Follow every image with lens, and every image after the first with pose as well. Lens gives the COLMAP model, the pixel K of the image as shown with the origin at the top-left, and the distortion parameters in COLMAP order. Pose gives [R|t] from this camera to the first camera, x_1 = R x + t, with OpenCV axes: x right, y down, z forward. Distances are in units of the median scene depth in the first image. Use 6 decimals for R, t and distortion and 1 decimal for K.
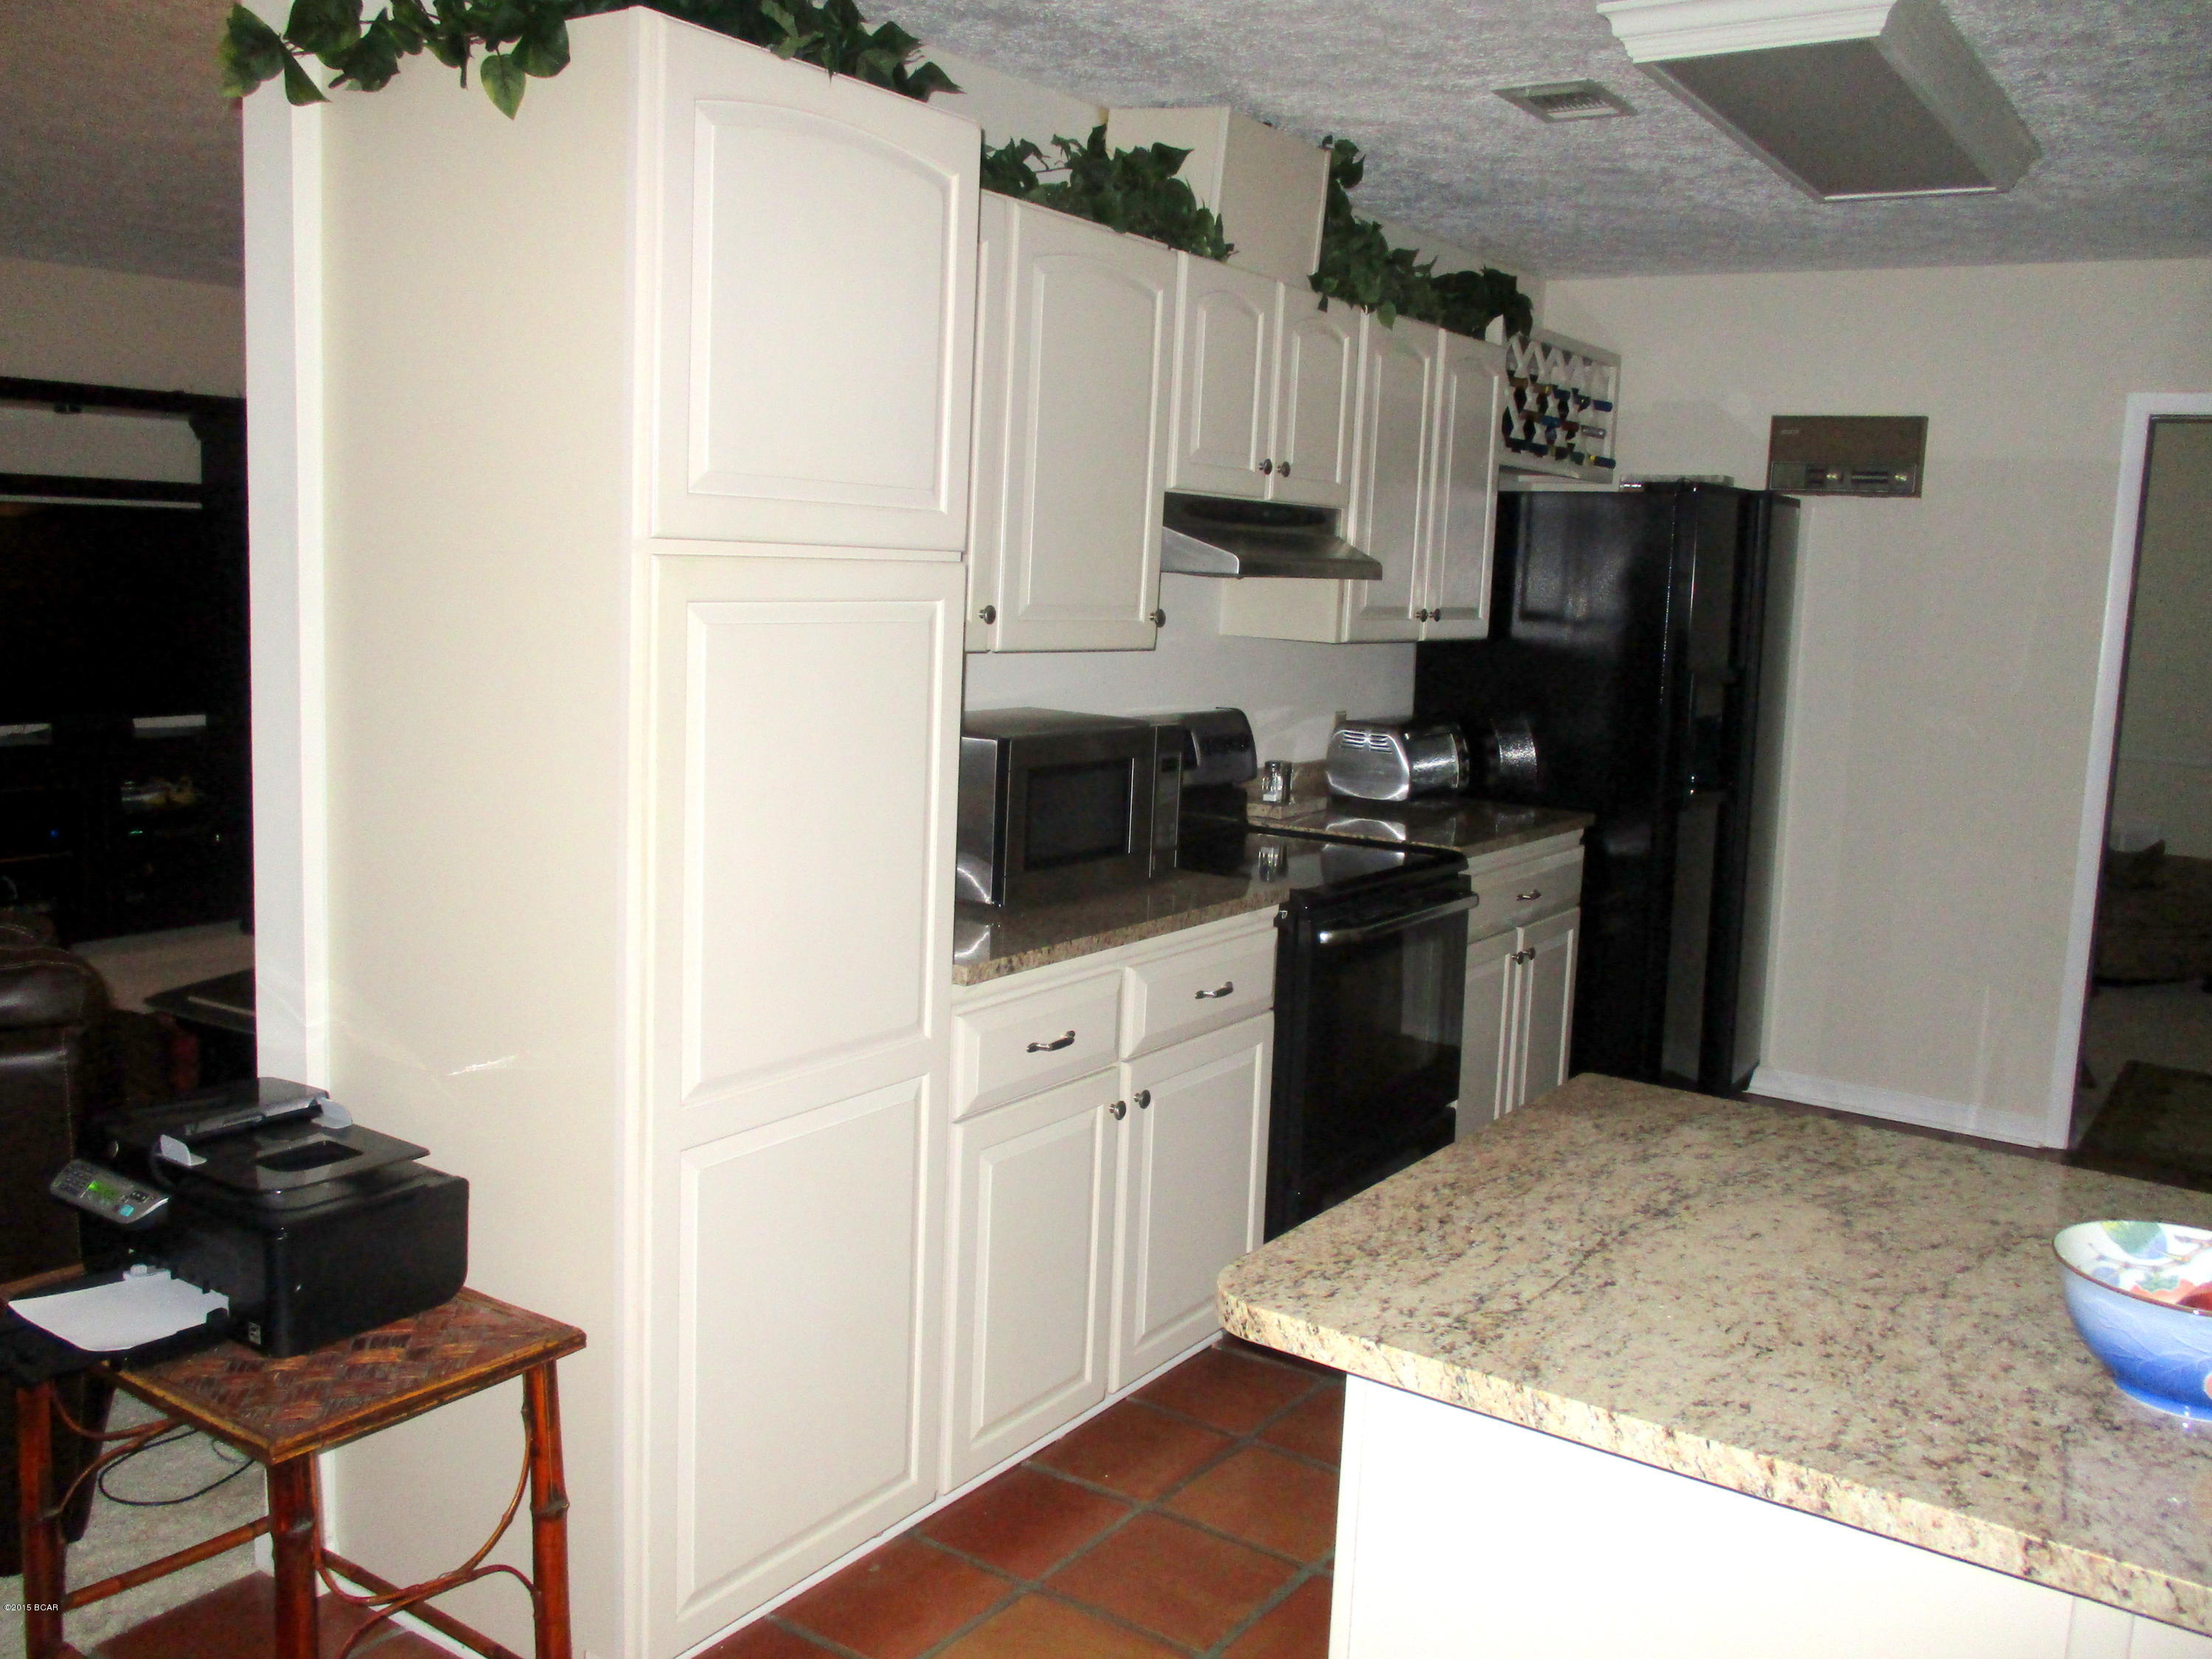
lens RADIAL K [[1929.0, 0, 1106.0], [0, 1929.0, 829.5], [0, 0, 1]] dist [-0.007624, 0.001980]
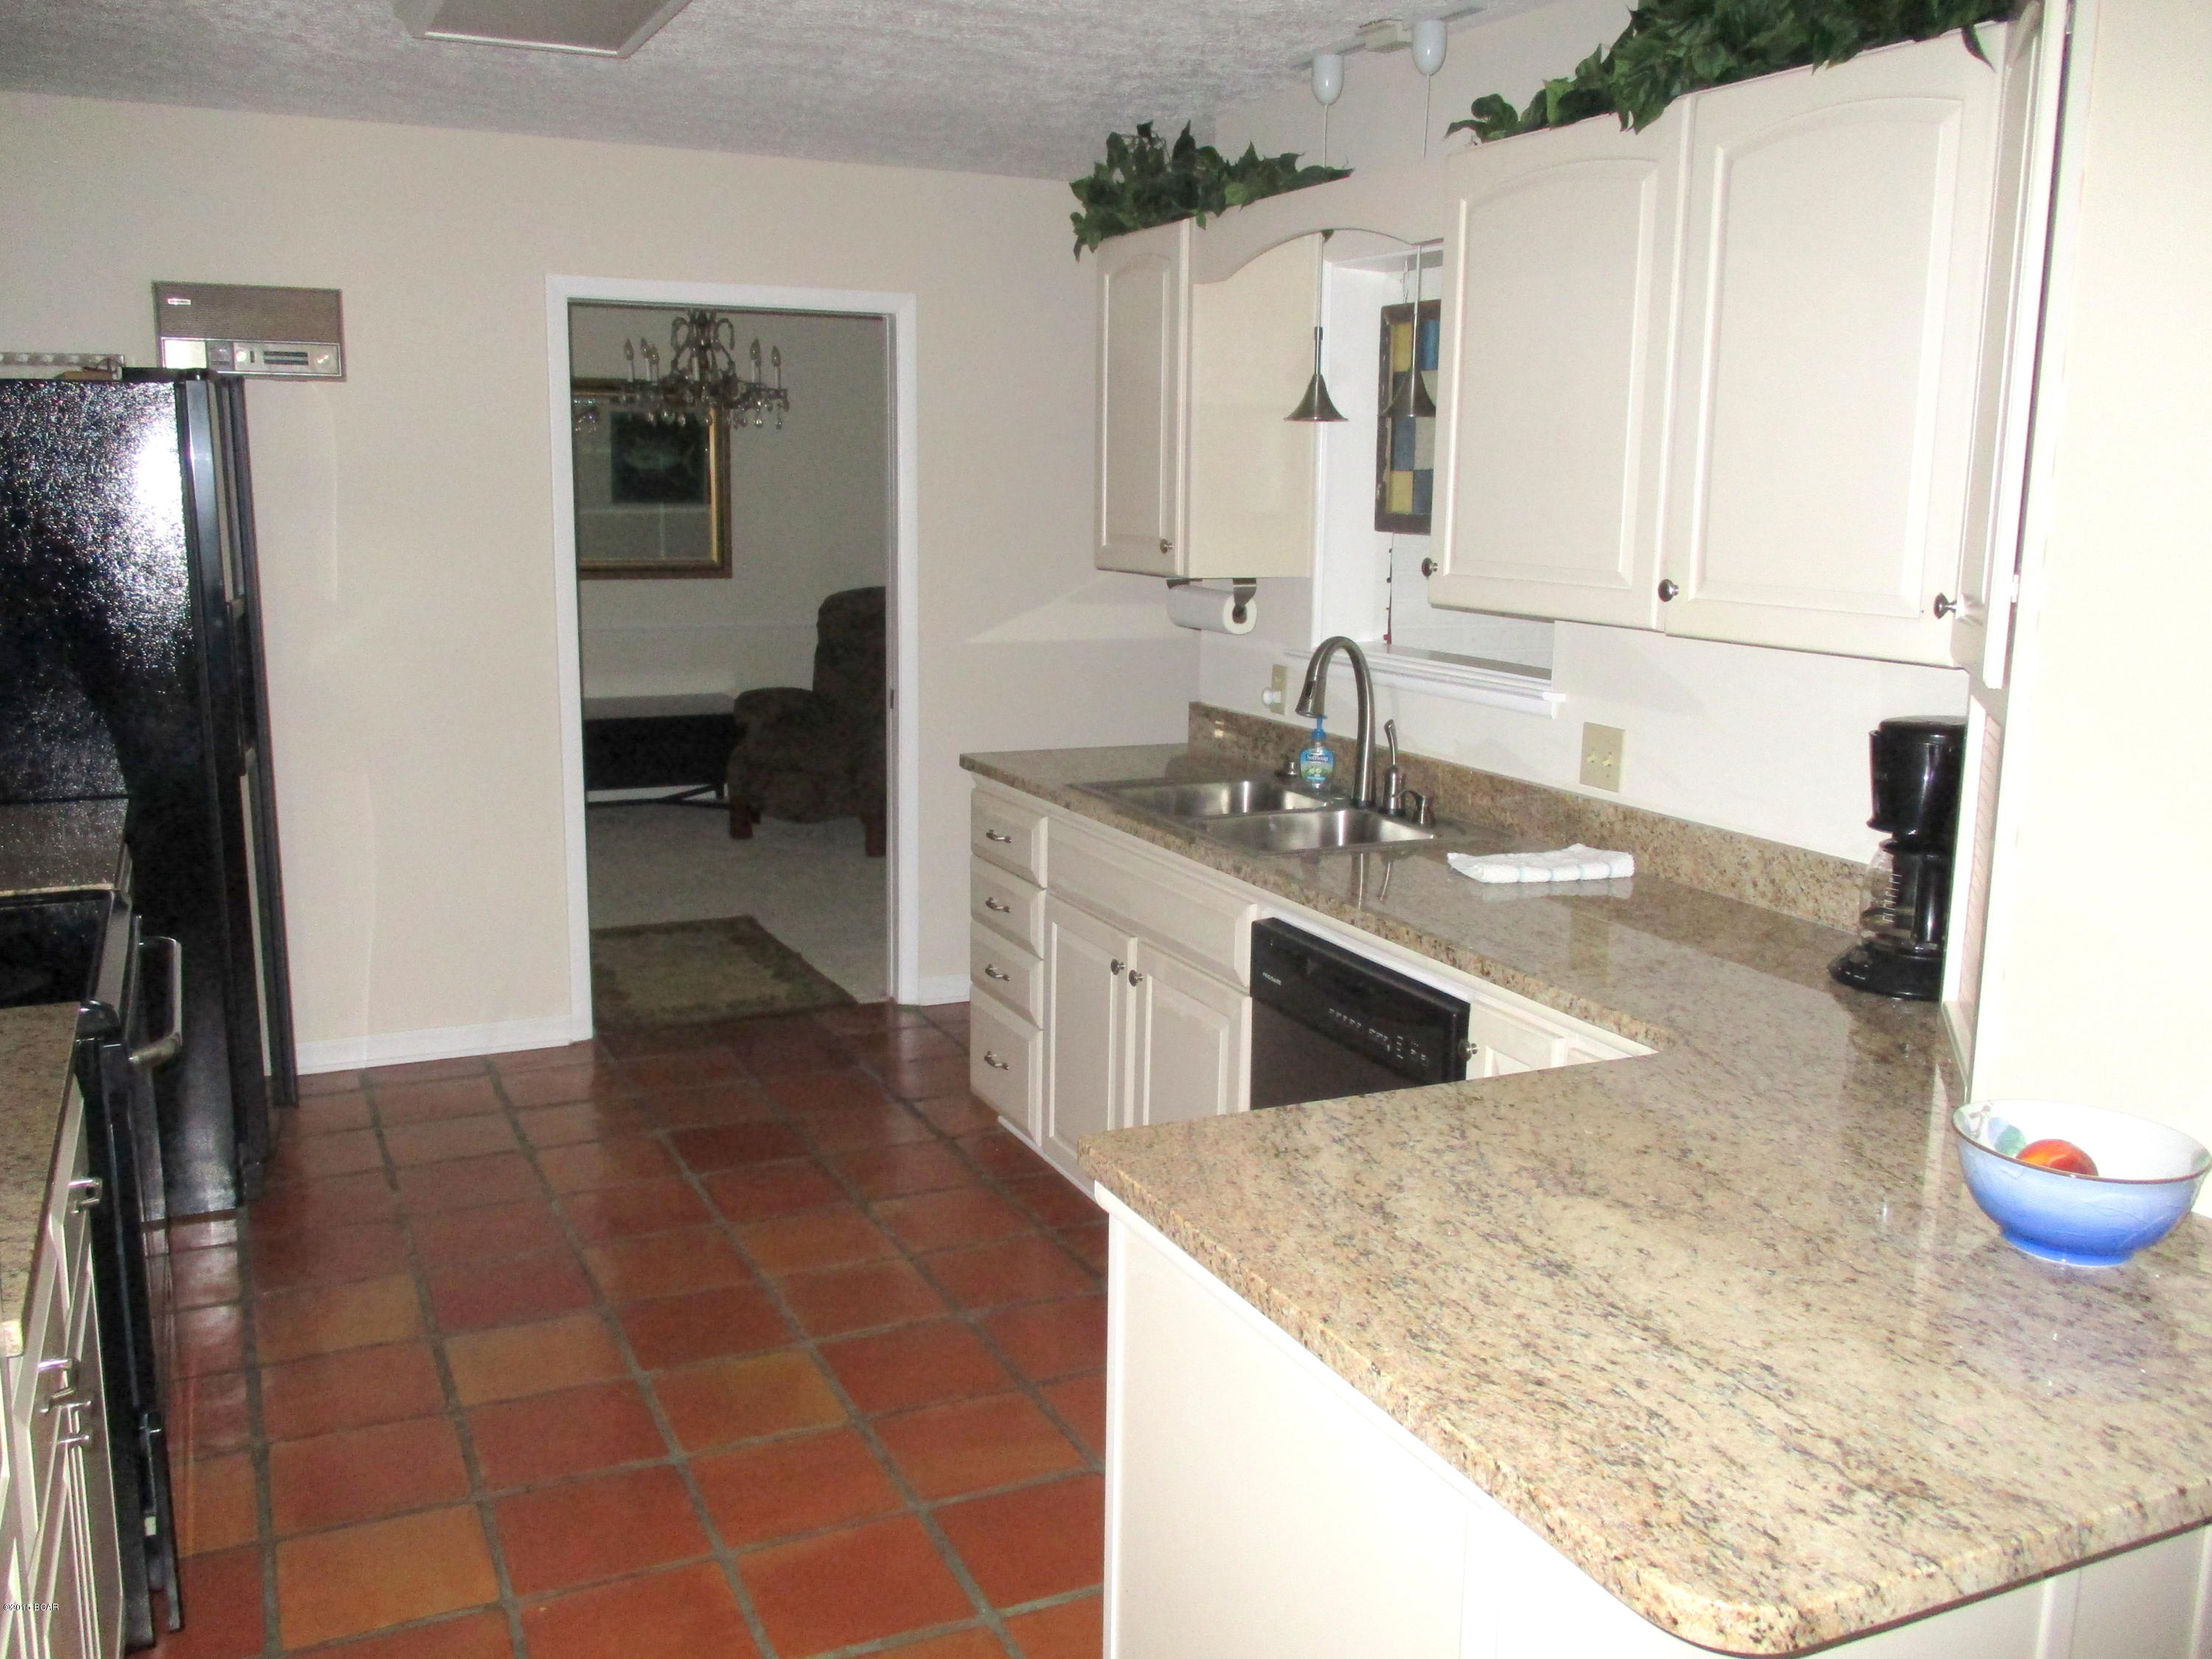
lens RADIAL K [[1929.0, 0, 1106.0], [0, 1929.0, 829.5], [0, 0, 1]] dist [-0.007624, 0.001980]
pose [[0.524738, -0.196765, 0.828211, -0.528098], [0.135064, 0.979840, 0.147215, -0.161201], [-0.840481, 0.034613, 0.540735, 0.698081]]
